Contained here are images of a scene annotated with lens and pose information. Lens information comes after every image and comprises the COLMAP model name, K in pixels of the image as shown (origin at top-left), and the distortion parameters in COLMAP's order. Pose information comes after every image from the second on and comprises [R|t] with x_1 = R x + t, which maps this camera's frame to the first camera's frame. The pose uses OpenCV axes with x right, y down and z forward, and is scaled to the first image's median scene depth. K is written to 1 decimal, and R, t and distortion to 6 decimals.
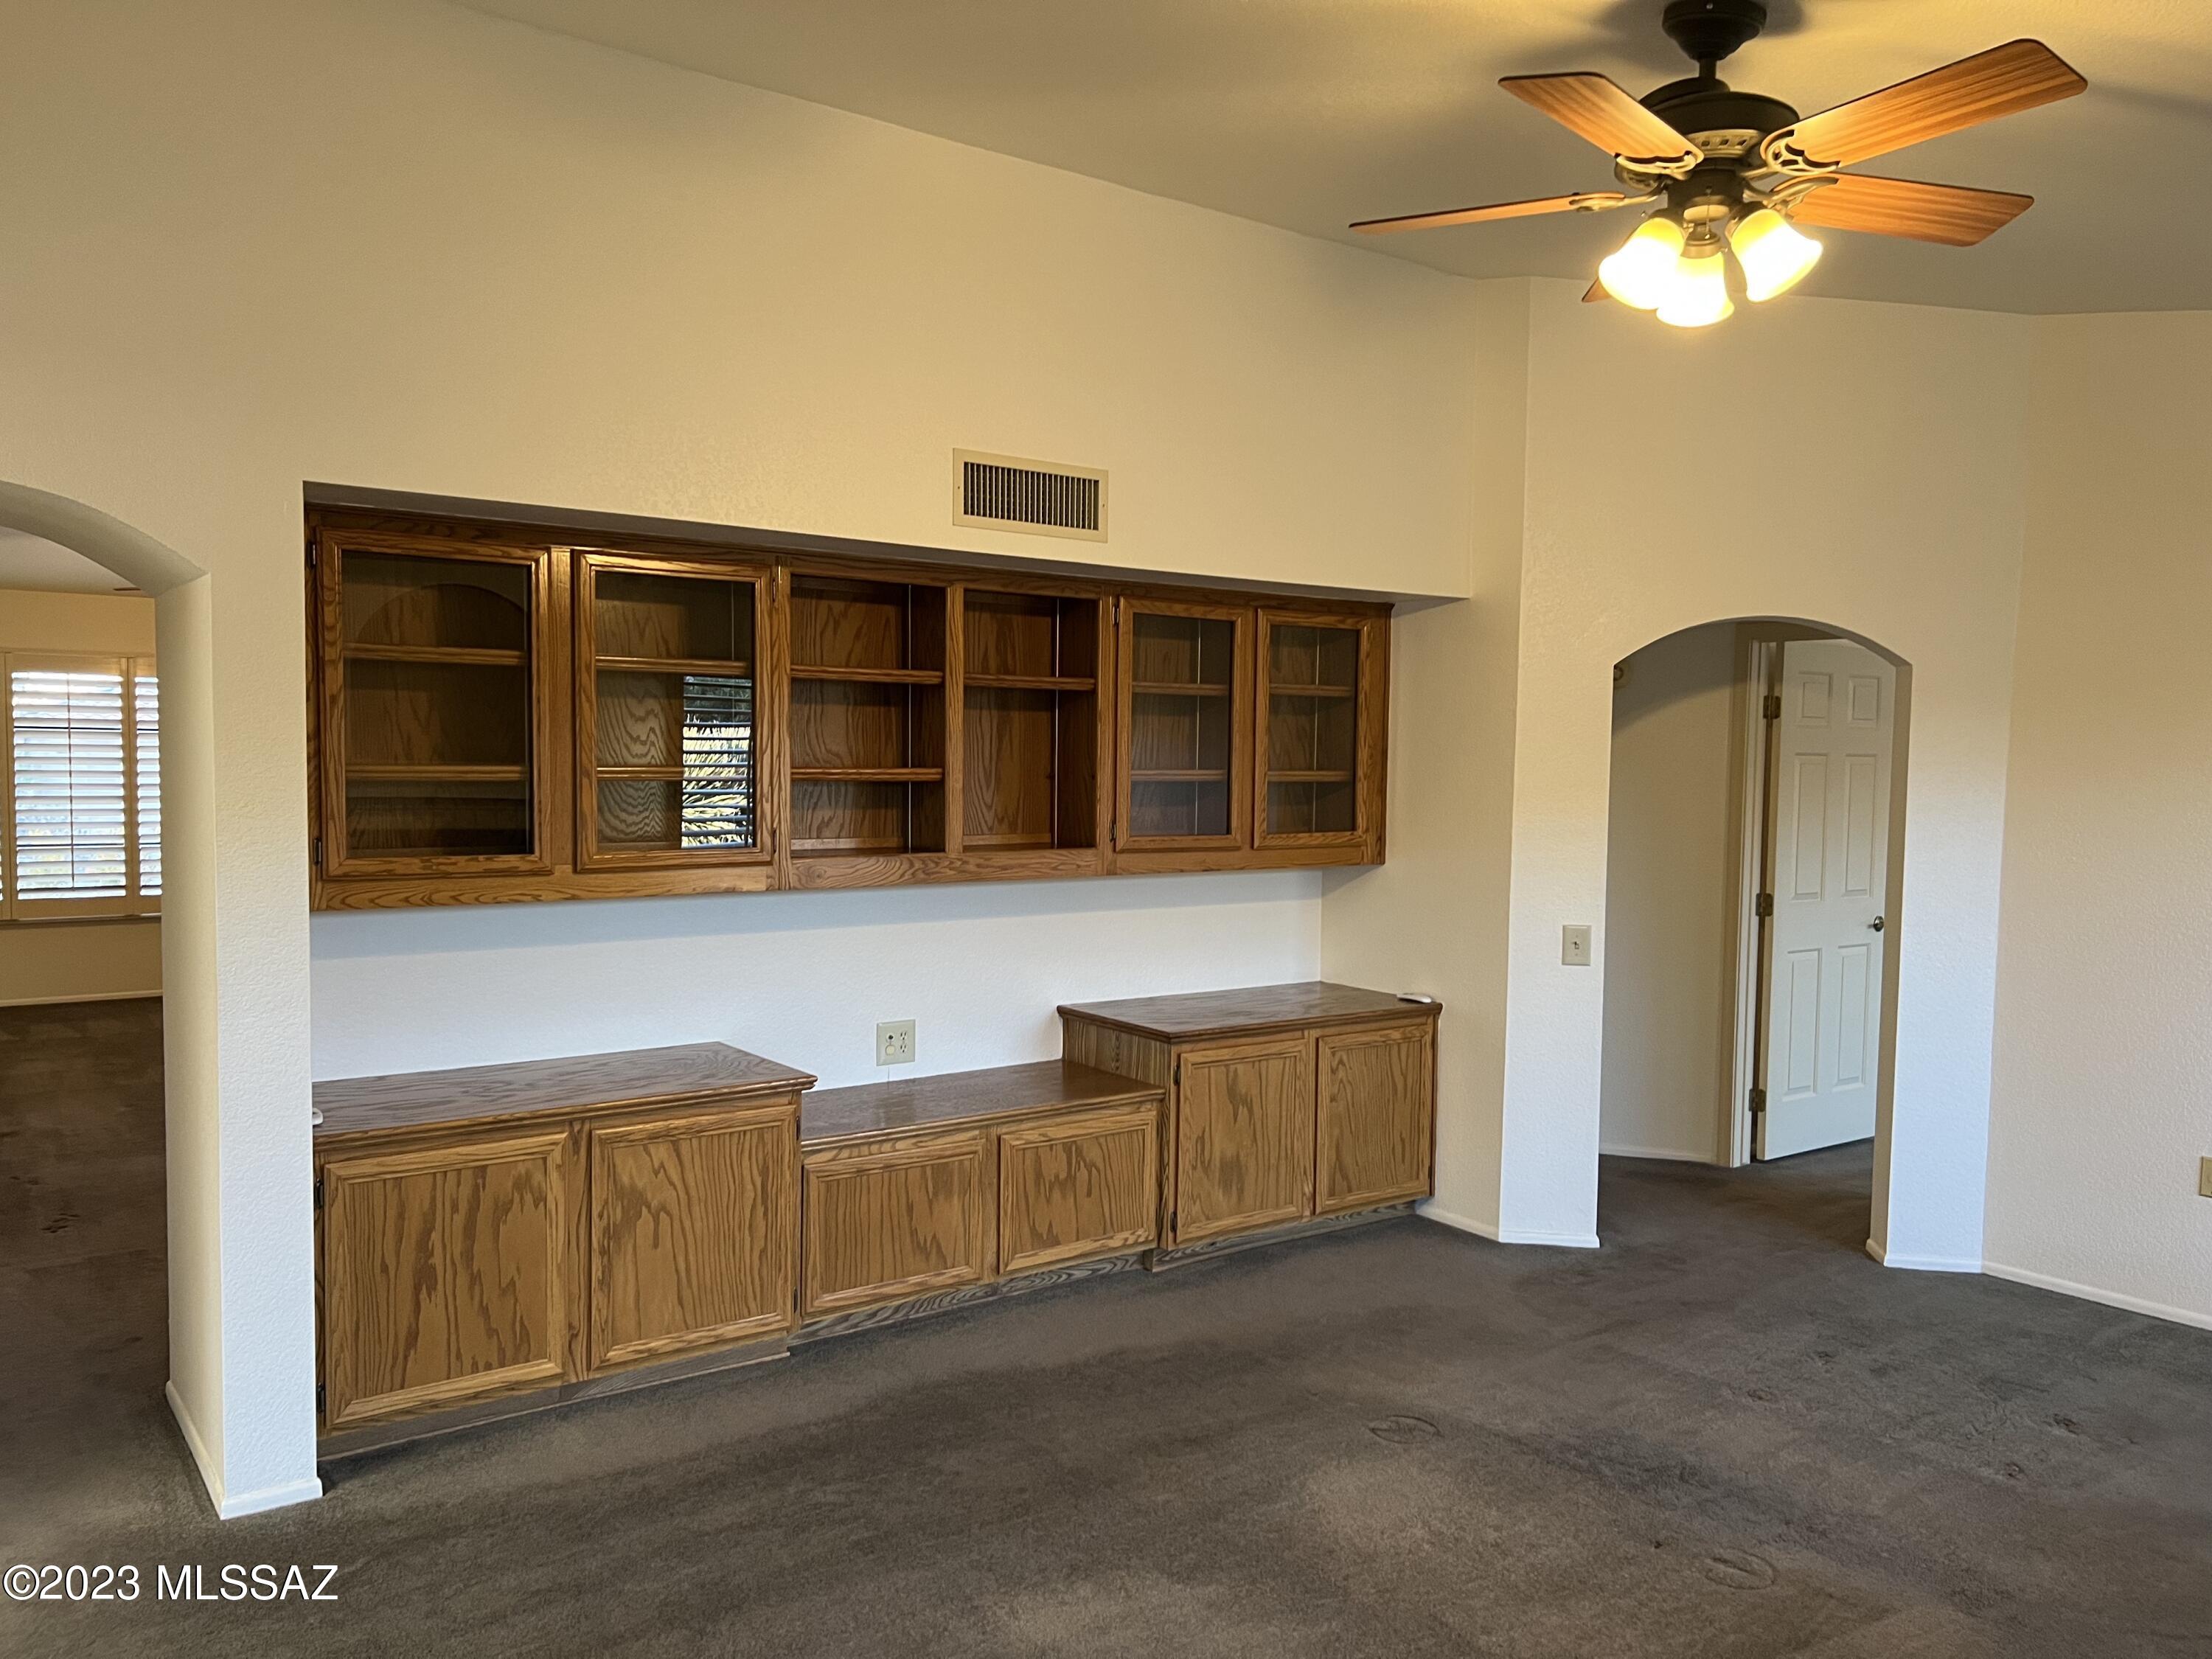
lens RADIAL K [[1651.9, 0, 1106.0], [0, 1651.9, 829.5], [0, 0, 1]] dist [0.056753, -0.003491]
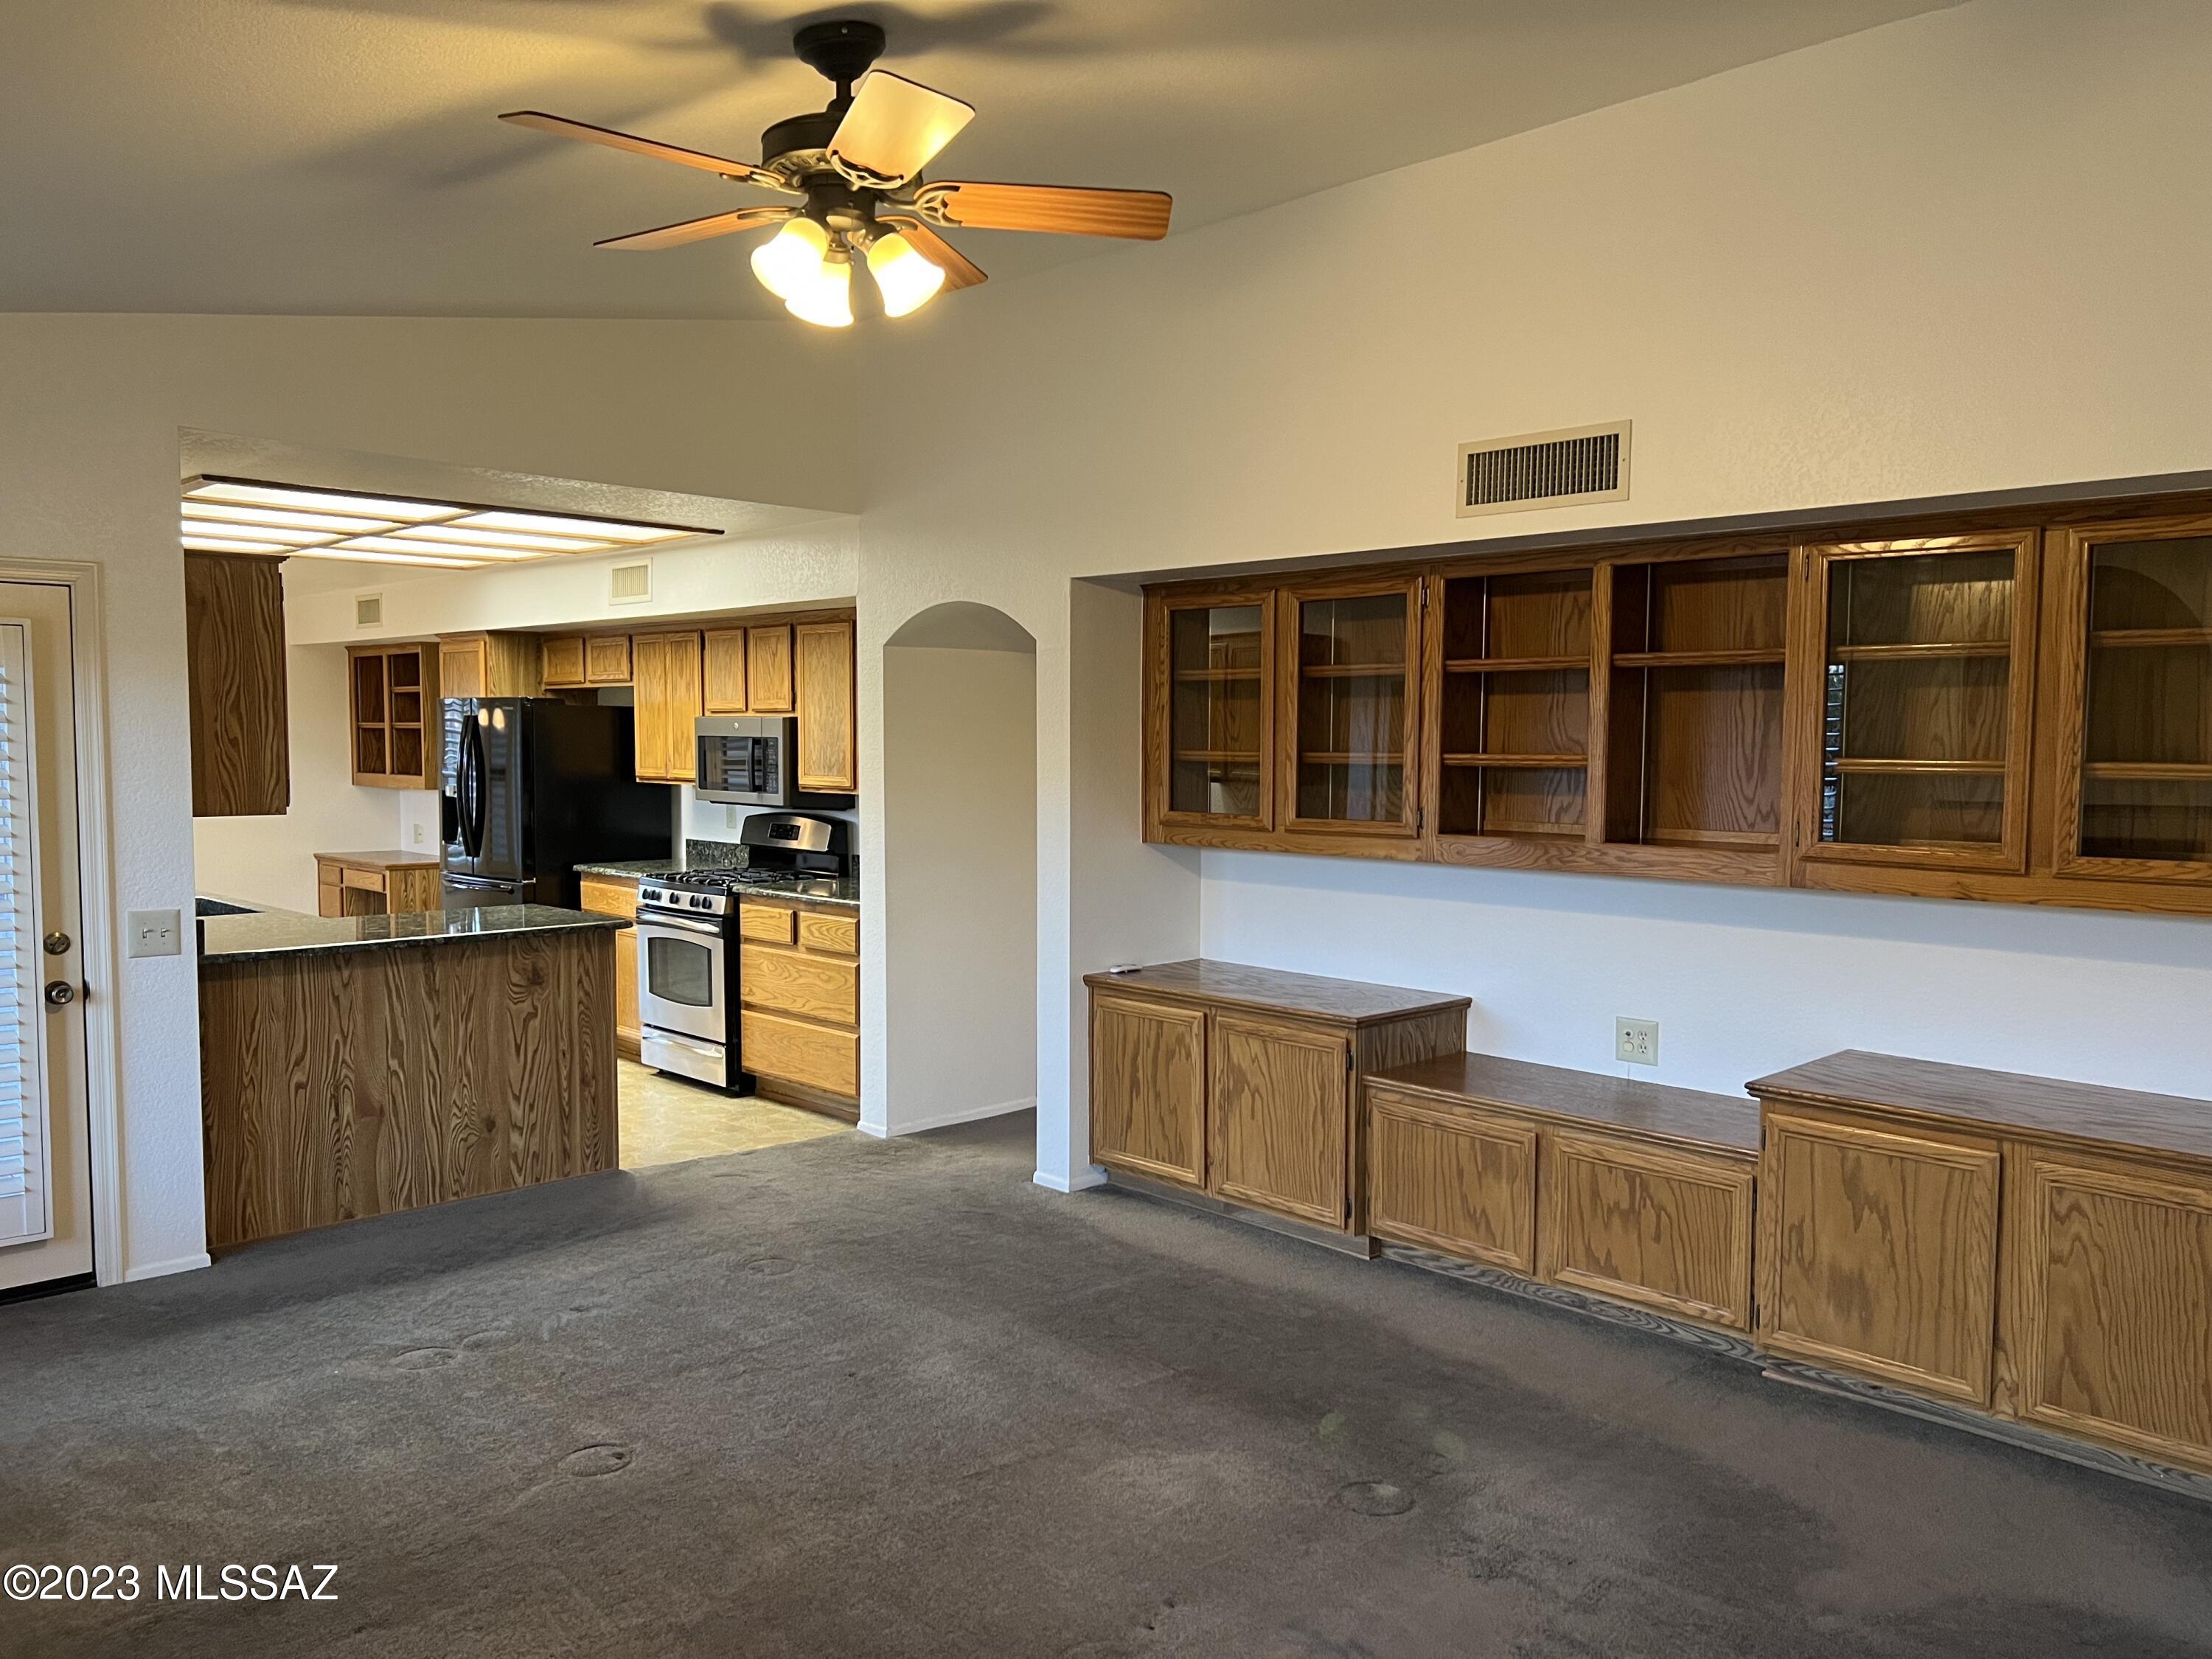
lens RADIAL K [[1666.5, 0, 1106.0], [0, 1666.5, 829.5], [0, 0, 1]] dist [-0.001364, -0.002503]
pose [[0.123154, 0.043642, -0.991427, 0.873135], [-0.056137, 0.997739, 0.036947, -0.014078], [0.990799, 0.051105, 0.125326, 0.624247]]
